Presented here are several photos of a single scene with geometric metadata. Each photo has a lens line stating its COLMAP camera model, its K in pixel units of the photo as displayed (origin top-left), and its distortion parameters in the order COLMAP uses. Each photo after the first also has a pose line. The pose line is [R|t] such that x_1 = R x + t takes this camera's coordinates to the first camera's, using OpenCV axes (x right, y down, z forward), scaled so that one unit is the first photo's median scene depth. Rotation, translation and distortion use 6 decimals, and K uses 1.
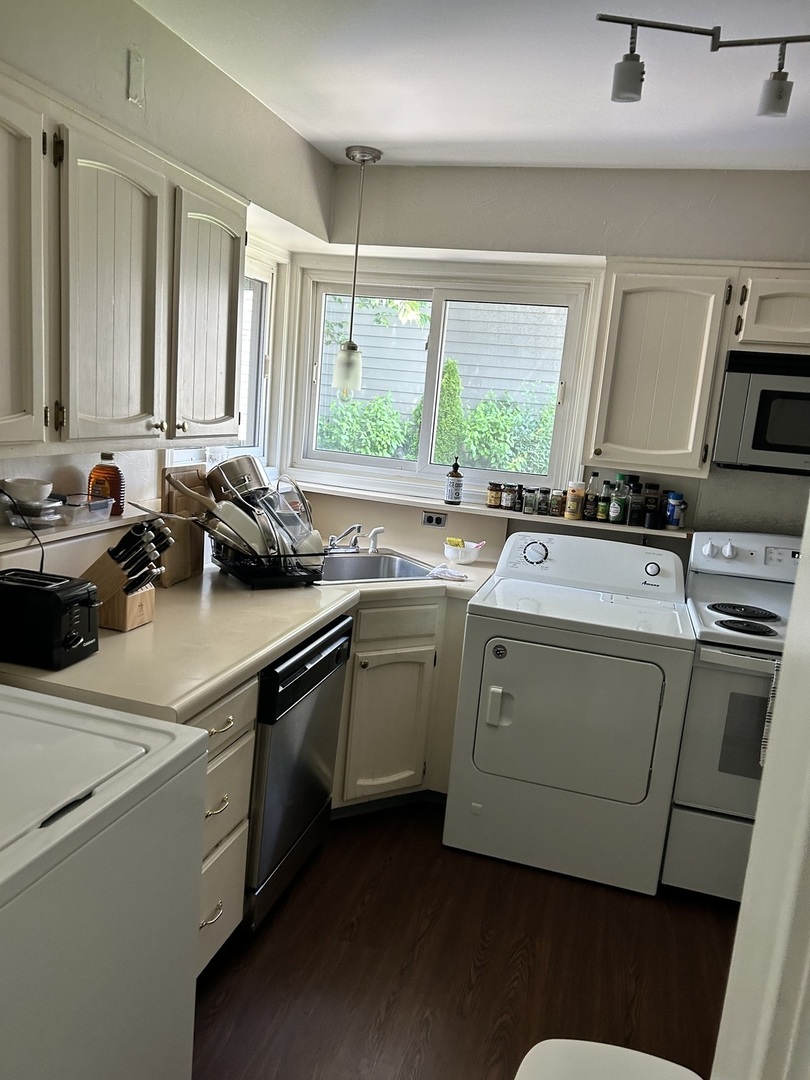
lens RADIAL K [[810.5, 0, 405.5], [0, 810.5, 542.0], [0, 0, 1]] dist [0.080488, -0.109707]
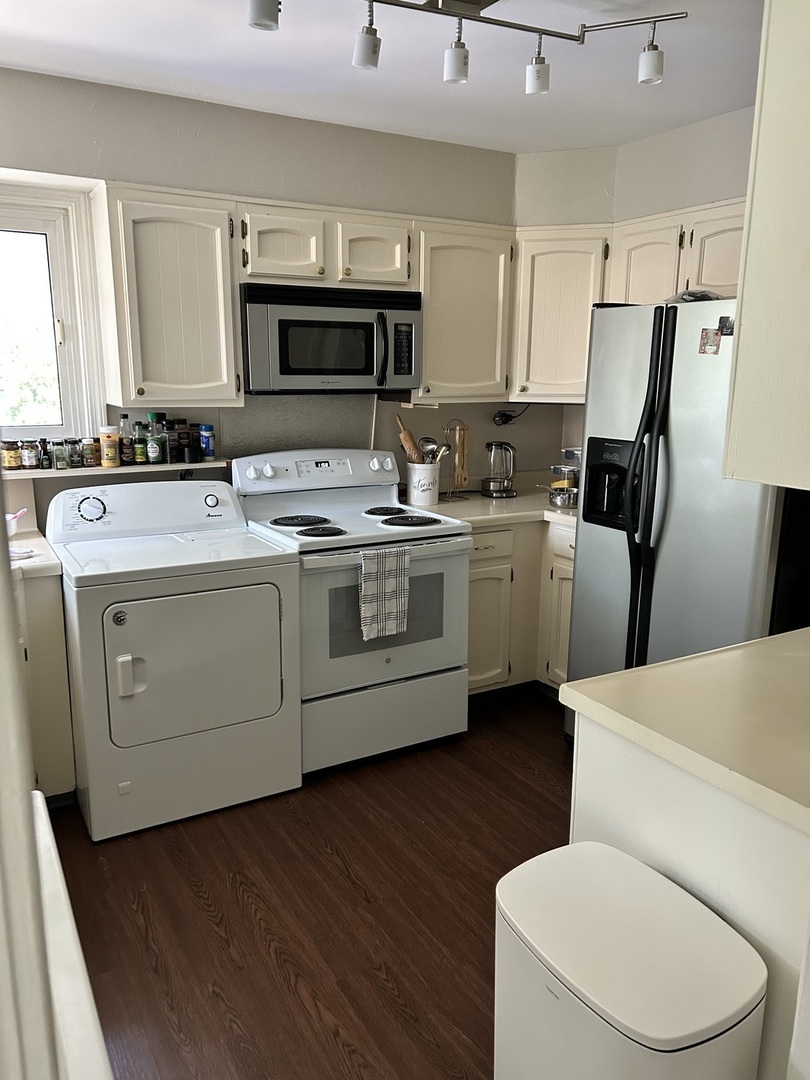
lens RADIAL K [[810.5, 0, 405.5], [0, 810.5, 542.0], [0, 0, 1]] dist [0.080488, -0.109707]
pose [[0.693470, -0.232308, 0.682006, -0.244133], [0.178317, 0.972482, 0.149937, -0.027078], [-0.698071, 0.017636, 0.715812, 0.096096]]
